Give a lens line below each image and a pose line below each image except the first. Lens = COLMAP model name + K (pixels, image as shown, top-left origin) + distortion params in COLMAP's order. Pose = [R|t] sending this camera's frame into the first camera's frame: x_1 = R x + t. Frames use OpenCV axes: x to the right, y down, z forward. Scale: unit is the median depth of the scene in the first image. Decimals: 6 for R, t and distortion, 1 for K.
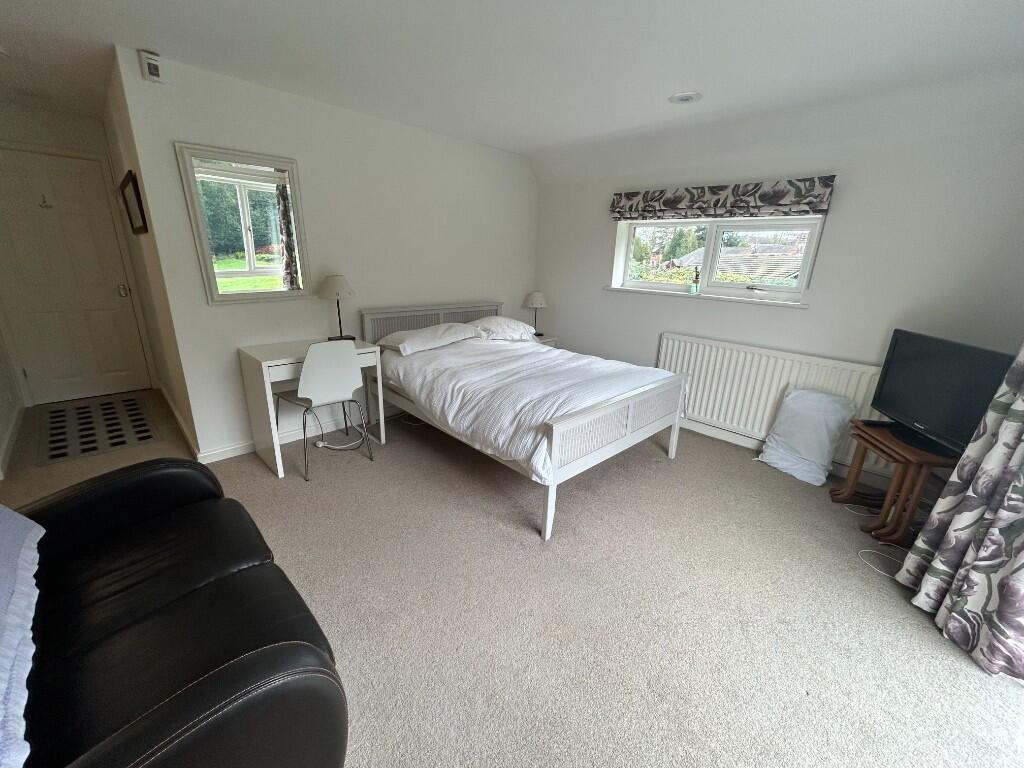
lens RADIAL K [[414.1, 0, 512.0], [0, 414.1, 391.4], [0, 0, 1]] dist [-0.000436, 0.001240]
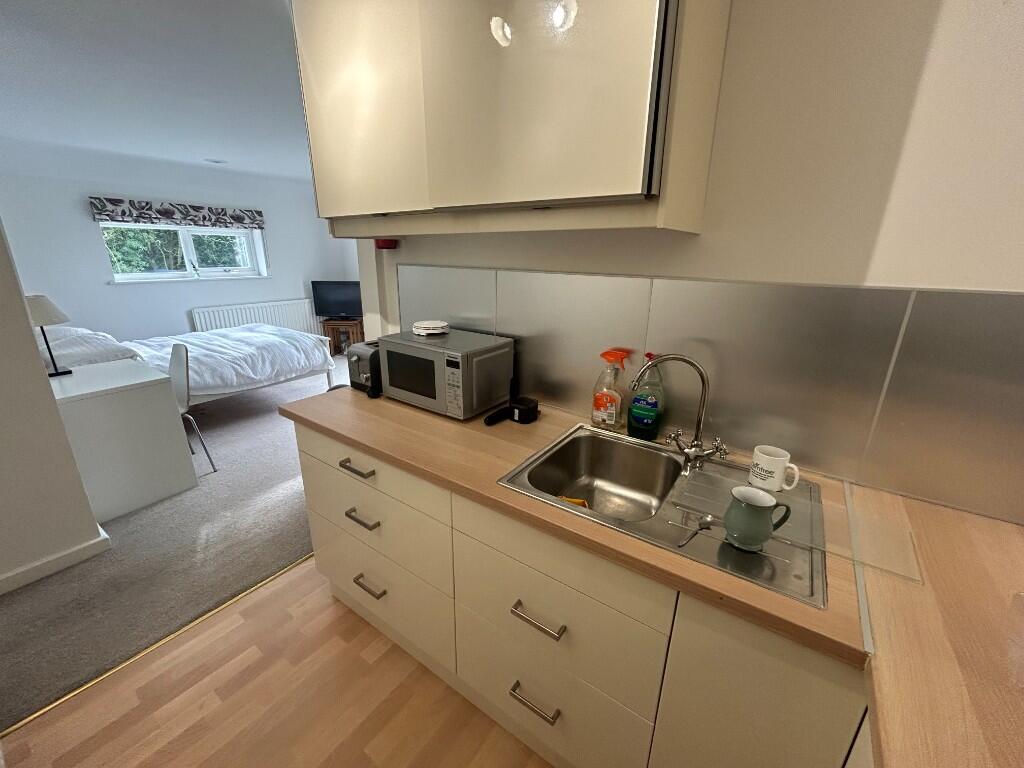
lens RADIAL K [[414.1, 0, 507.5], [0, 414.1, 383.6], [0, 0, 1]] dist [-0.000436, 0.001240]
pose [[-0.177518, -0.344193, 0.921964, -1.176507], [0.281419, 0.879968, 0.382700, -0.159158], [-0.943022, 0.327394, -0.059347, 0.195040]]
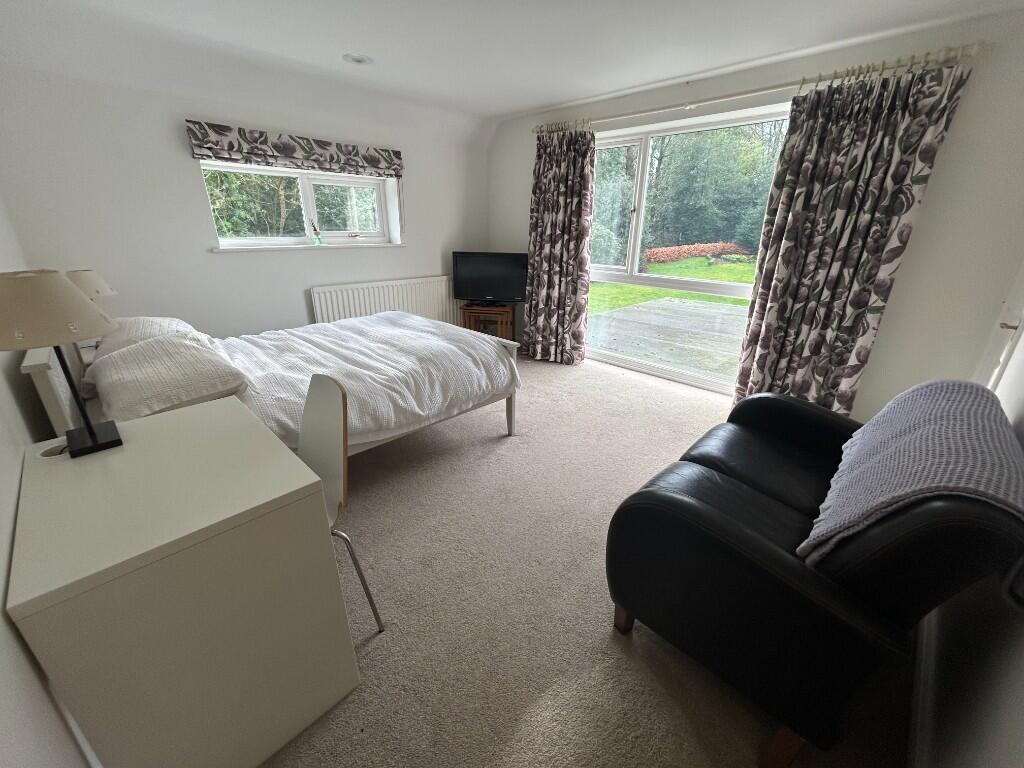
lens RADIAL K [[414.1, 0, 505.5], [0, 414.1, 383.8], [0, 0, 1]] dist [-0.000436, 0.001240]
pose [[-0.005426, -0.401659, 0.915773, -0.652996], [0.293653, 0.874770, 0.385415, -0.191594], [-0.955897, 0.271011, 0.113202, 0.520937]]
